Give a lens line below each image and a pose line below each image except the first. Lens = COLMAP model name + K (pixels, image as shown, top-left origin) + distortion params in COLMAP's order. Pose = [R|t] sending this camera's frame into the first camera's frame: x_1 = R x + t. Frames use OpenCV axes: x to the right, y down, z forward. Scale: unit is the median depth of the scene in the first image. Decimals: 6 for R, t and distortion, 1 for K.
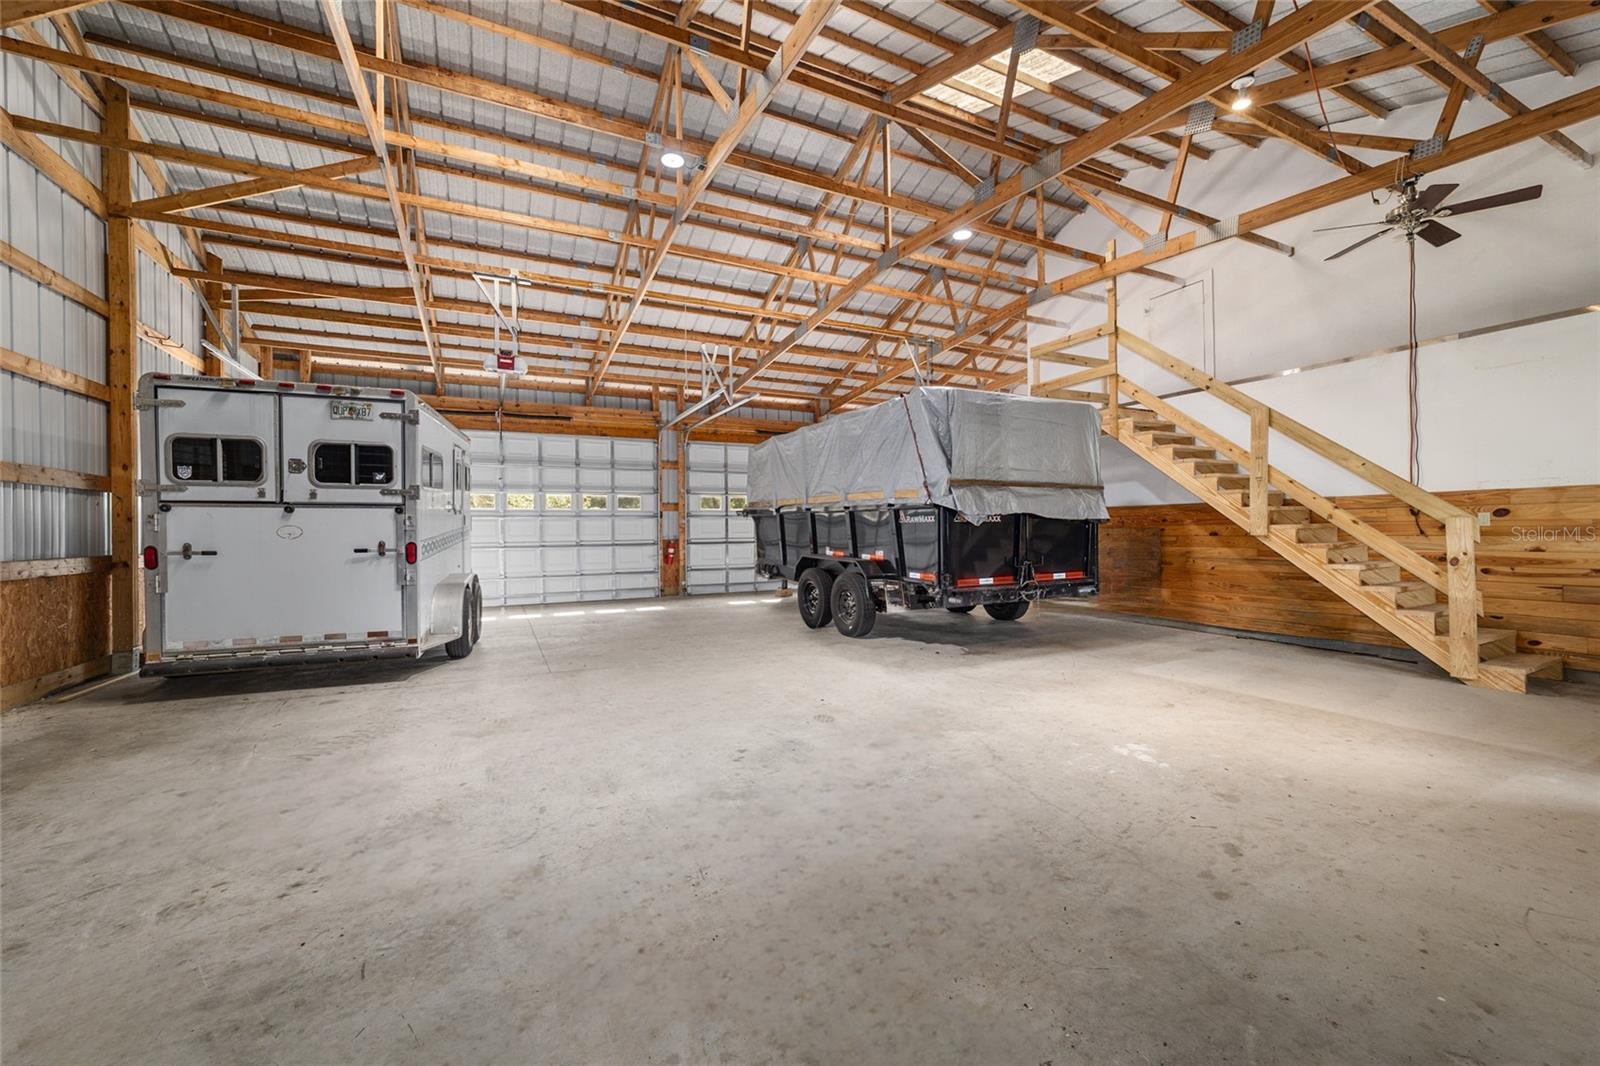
lens RADIAL K [[615.3, 0, 796.3], [0, 615.3, 528.3], [0, 0, 1]] dist [-0.018366, 0.008656]
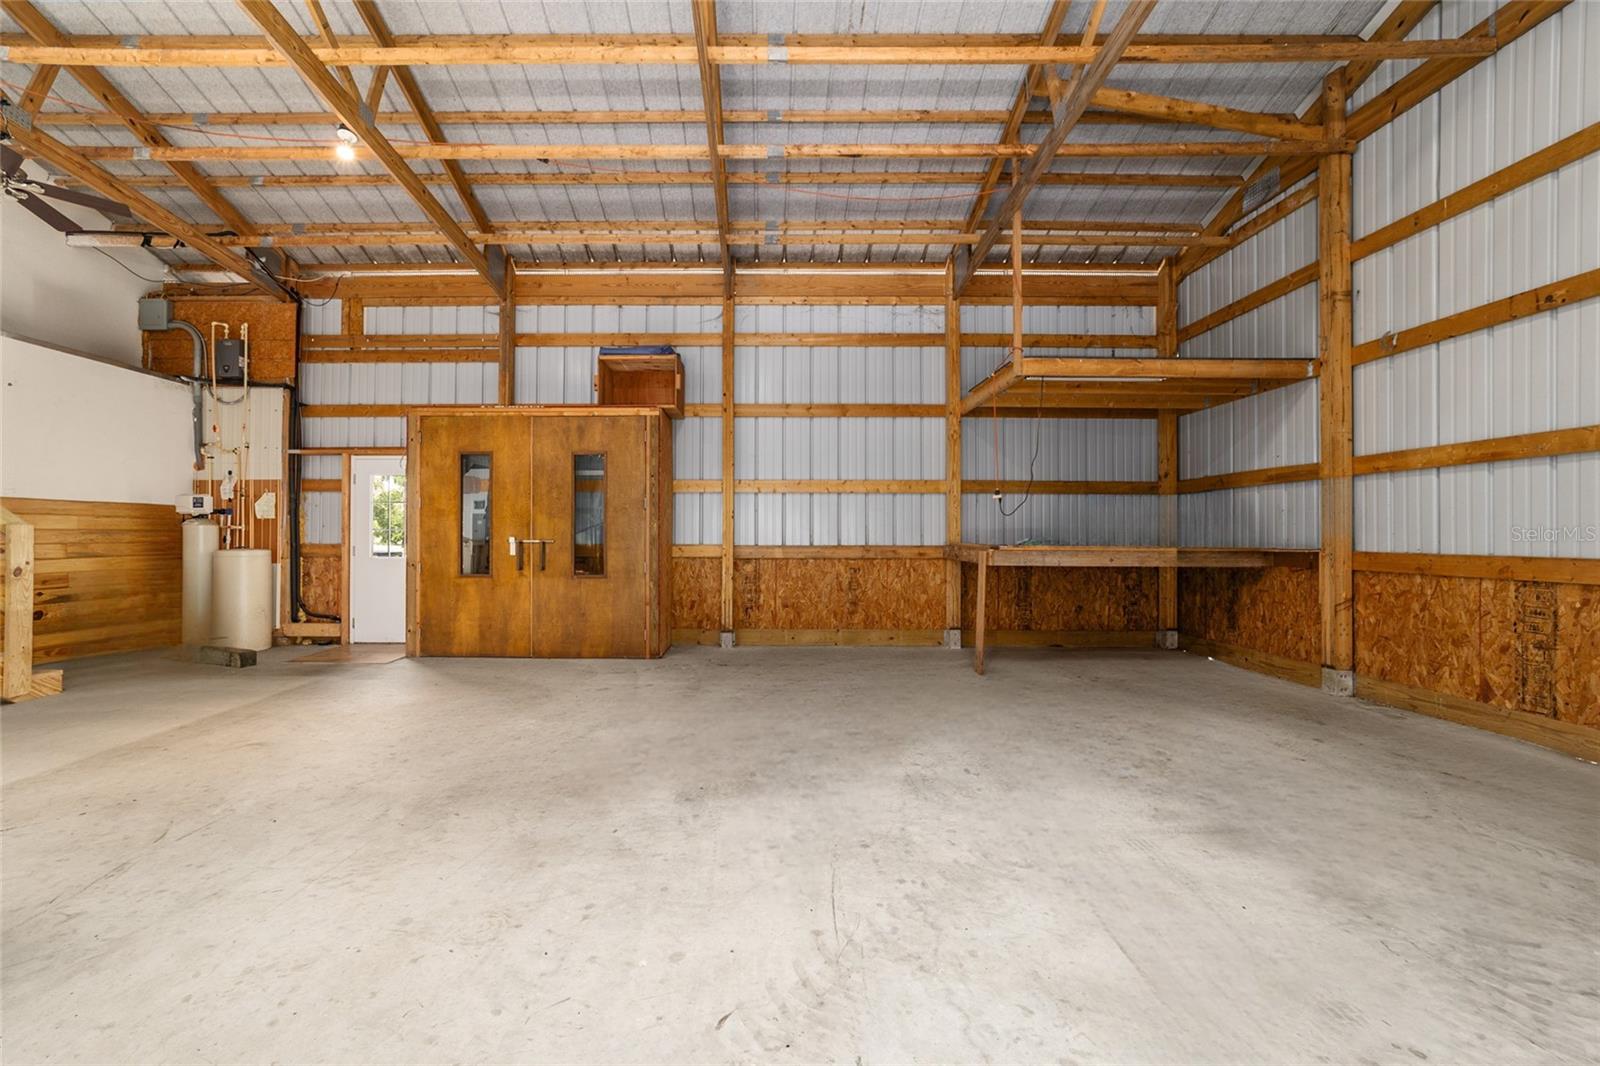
lens RADIAL K [[615.3, 0, 796.3], [0, 615.3, 528.3], [0, 0, 1]] dist [-0.018366, 0.008656]
pose [[-0.917552, 0.015258, 0.397322, -0.445772], [0.011239, 0.999859, -0.012440, 0.016906], [-0.397456, -0.006949, -0.917595, 1.659670]]
